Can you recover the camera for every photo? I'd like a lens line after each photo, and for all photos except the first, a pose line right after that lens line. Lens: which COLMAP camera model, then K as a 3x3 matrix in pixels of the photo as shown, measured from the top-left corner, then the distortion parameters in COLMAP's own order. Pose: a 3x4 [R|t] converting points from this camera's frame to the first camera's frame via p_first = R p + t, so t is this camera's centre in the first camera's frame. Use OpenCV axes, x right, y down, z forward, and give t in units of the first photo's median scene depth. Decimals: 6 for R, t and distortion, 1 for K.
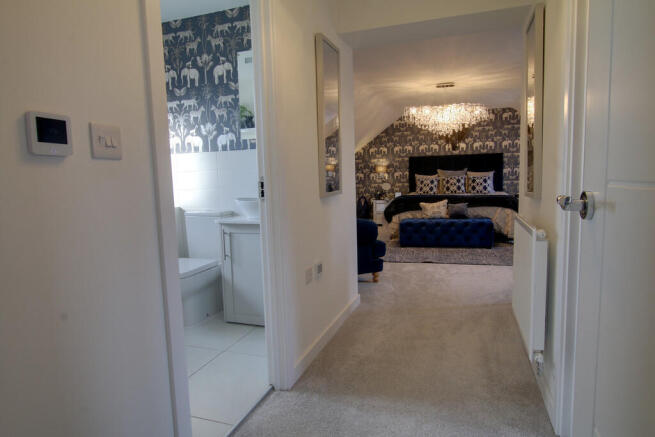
lens RADIAL K [[390.5, 0, 327.5], [0, 390.5, 218.5], [0, 0, 1]] dist [-0.015618, -0.000980]
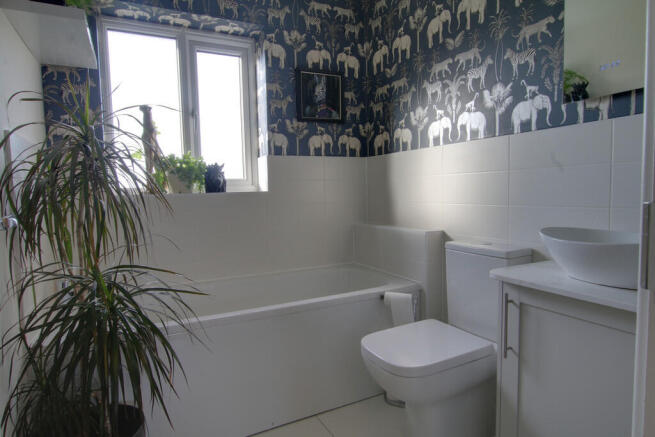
lens RADIAL K [[390.5, 0, 327.5], [0, 390.5, 218.5], [0, 0, 1]] dist [-0.015618, -0.000980]
pose [[0.730007, 0.062877, -0.680541, -0.095868], [-0.070405, 0.997380, 0.016628, -0.048419], [0.679804, 0.035775, 0.732521, 0.439712]]
